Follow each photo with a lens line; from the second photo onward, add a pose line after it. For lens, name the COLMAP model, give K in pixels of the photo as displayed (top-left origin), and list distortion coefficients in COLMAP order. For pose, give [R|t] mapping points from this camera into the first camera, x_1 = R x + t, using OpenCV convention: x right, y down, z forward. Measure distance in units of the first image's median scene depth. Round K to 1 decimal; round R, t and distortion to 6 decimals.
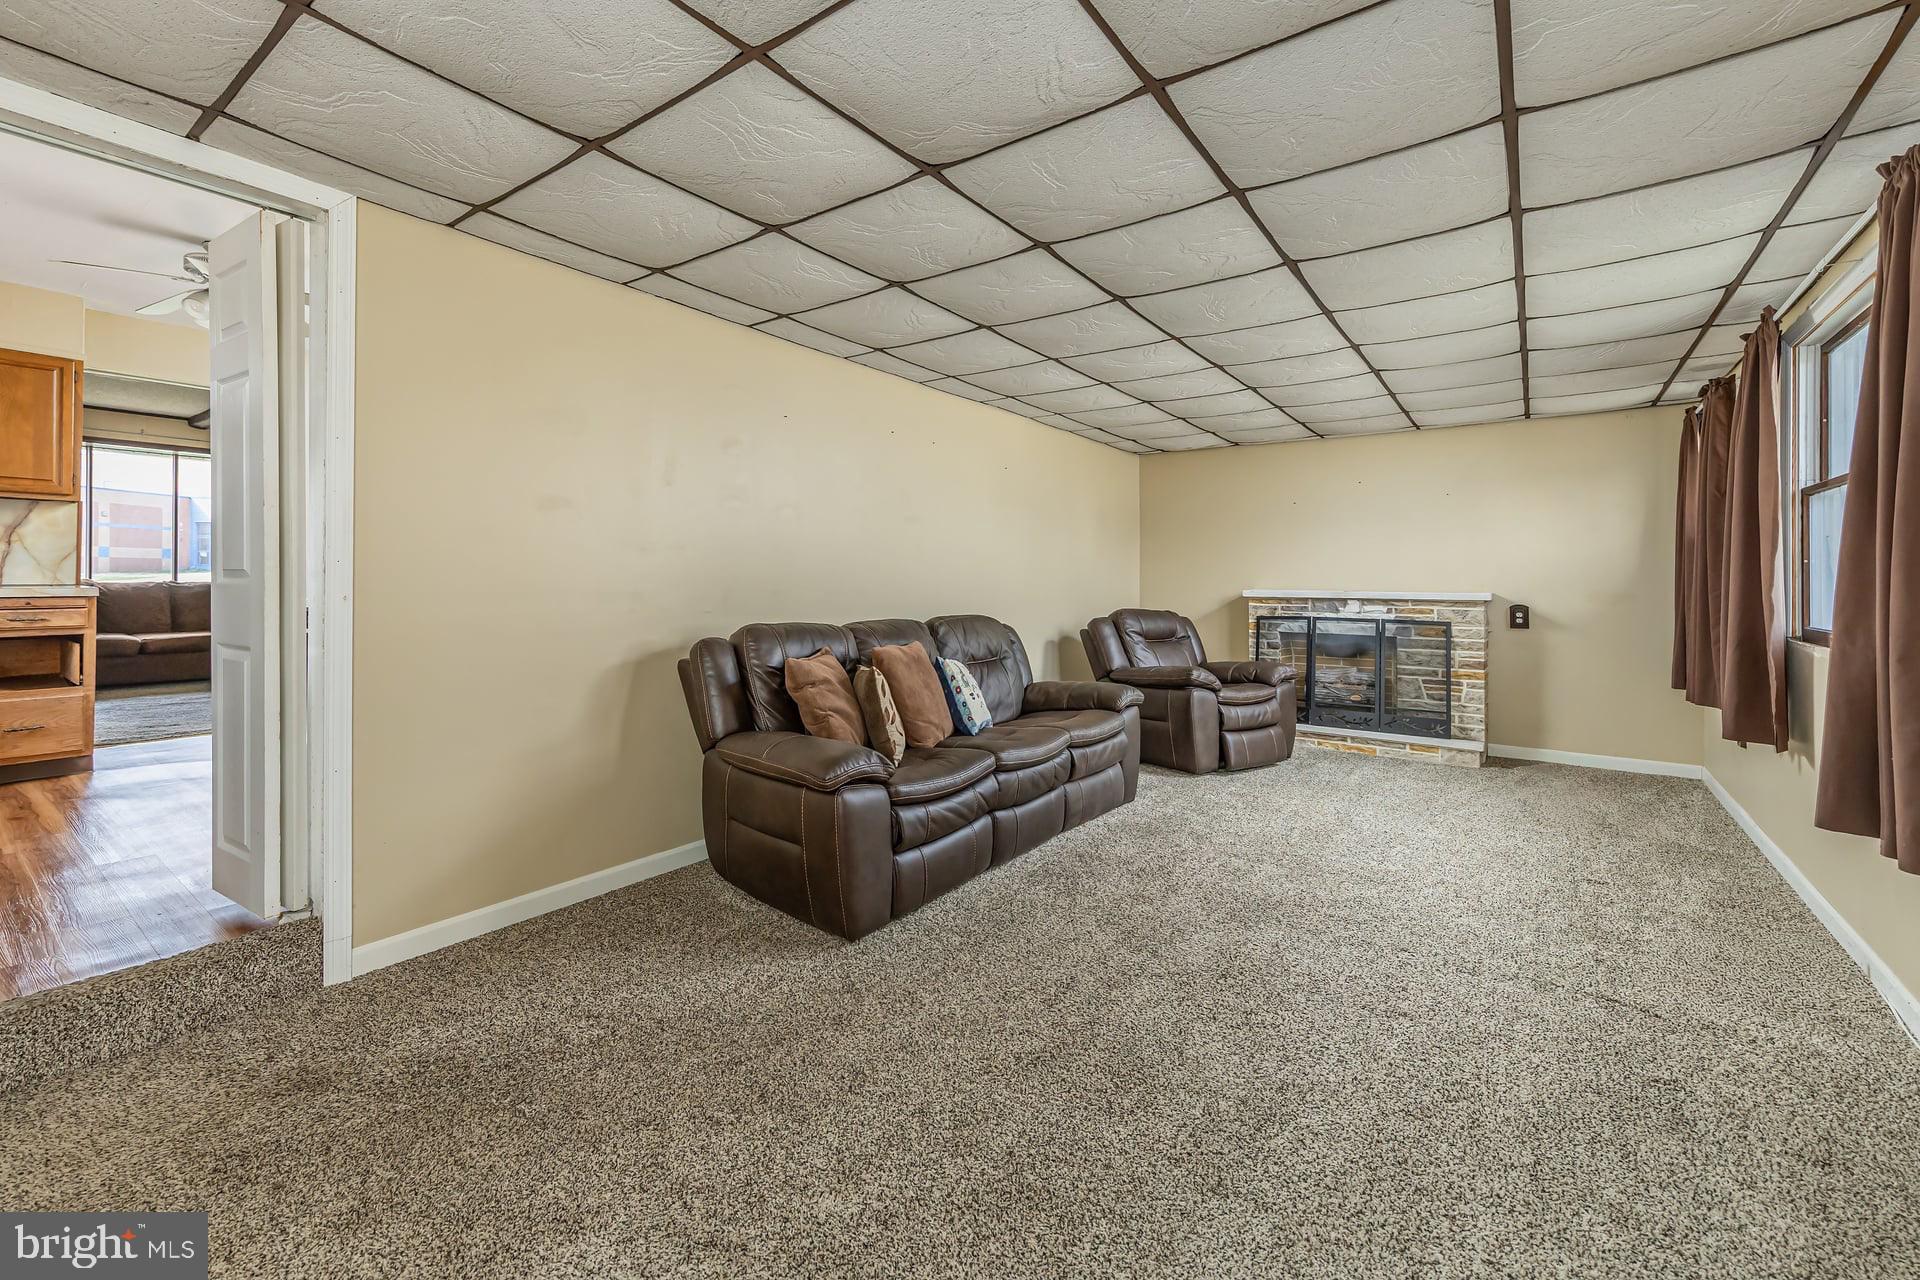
lens RADIAL K [[799.0, 0, 958.8], [0, 799.0, 574.9], [0, 0, 1]] dist [-0.000512, -0.000014]
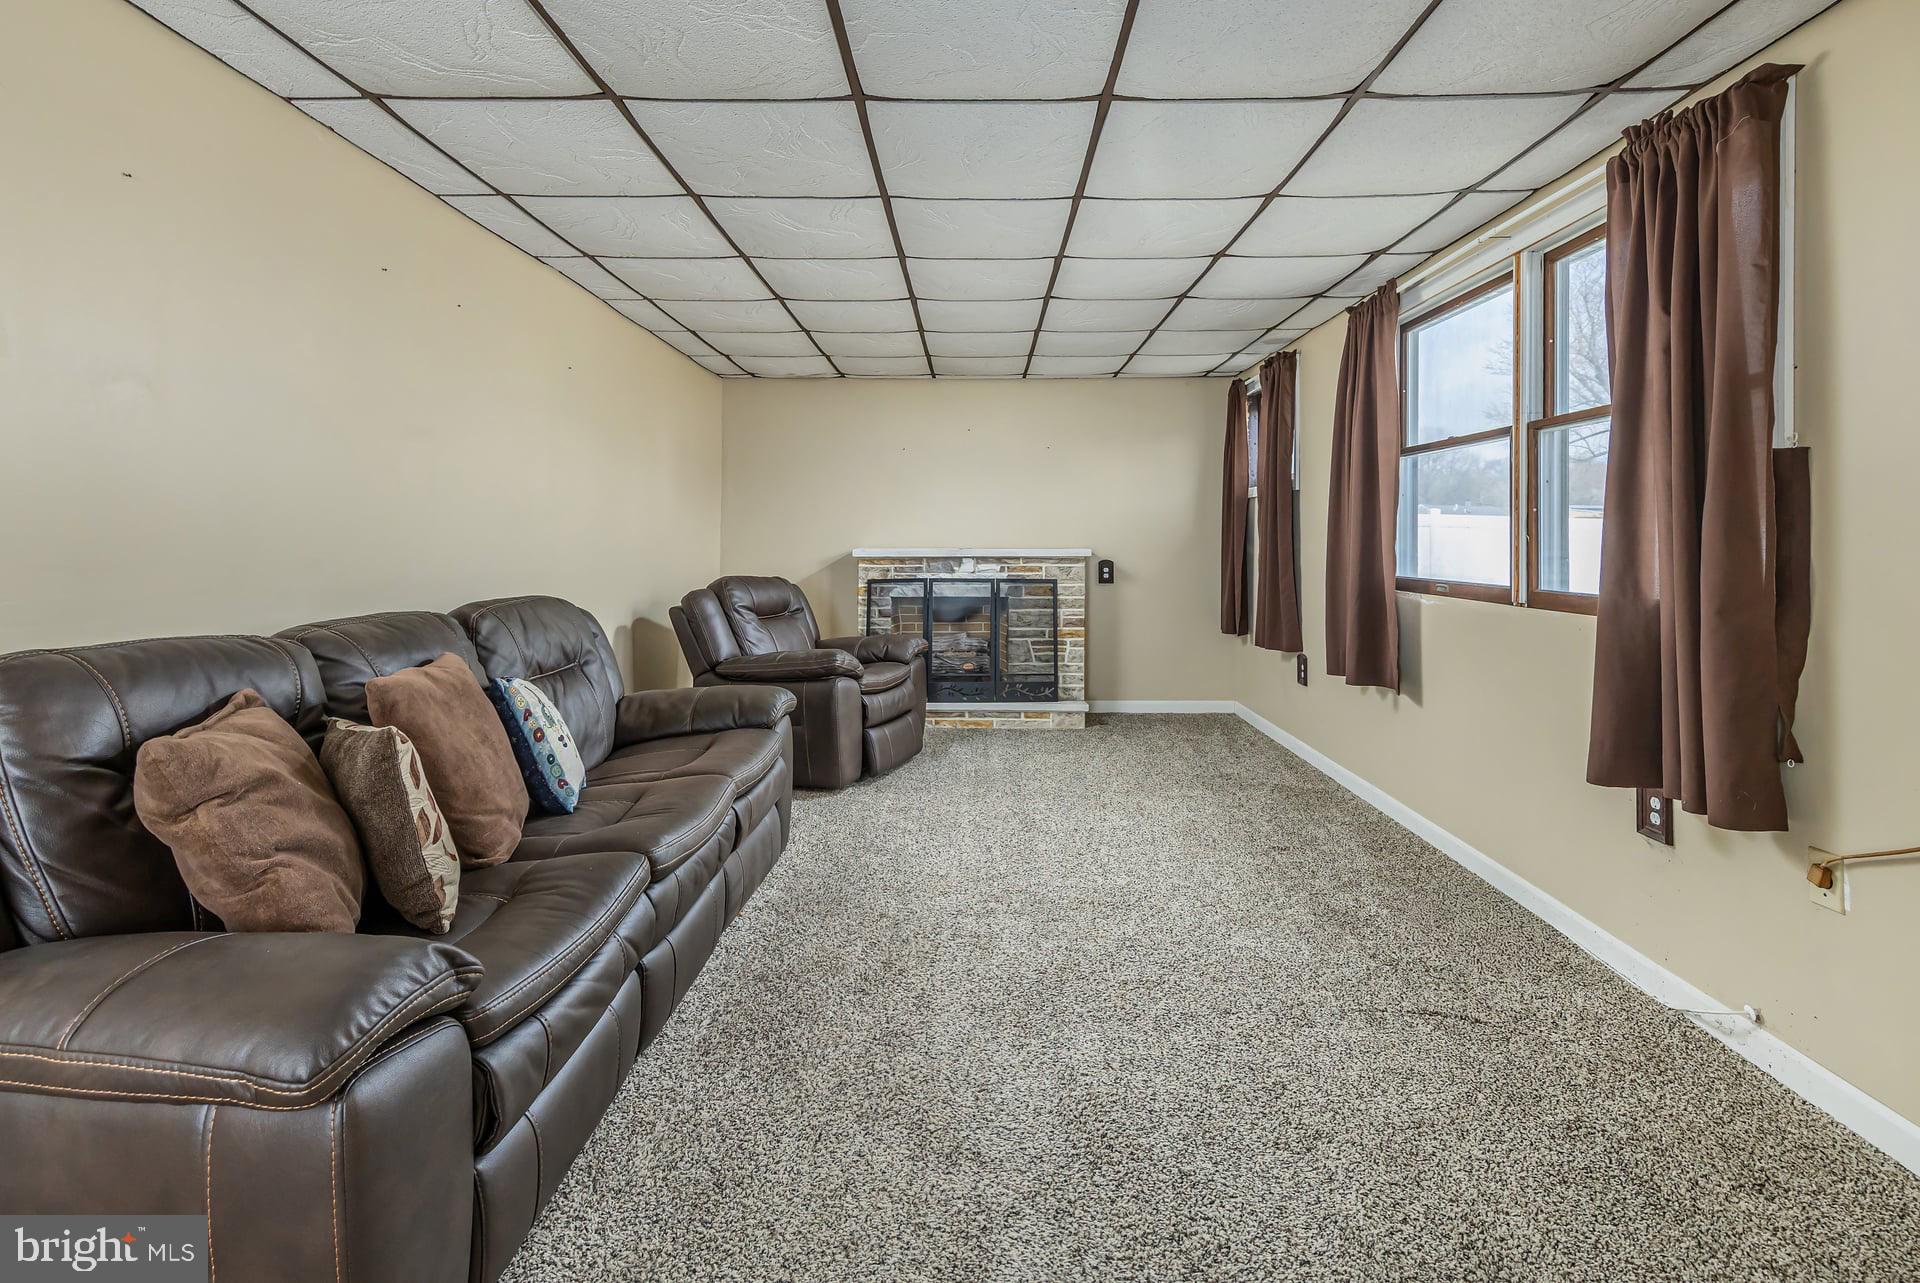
lens RADIAL K [[848.9, 0, 958.0], [0, 848.9, 512.3], [0, 0, 1]] dist [0.001231, -0.000133]
pose [[0.826052, 0.011551, 0.563476, -0.067121], [0.002054, 0.999722, -0.023504, 0.002026], [-0.563590, 0.020573, 0.825798, 0.239372]]
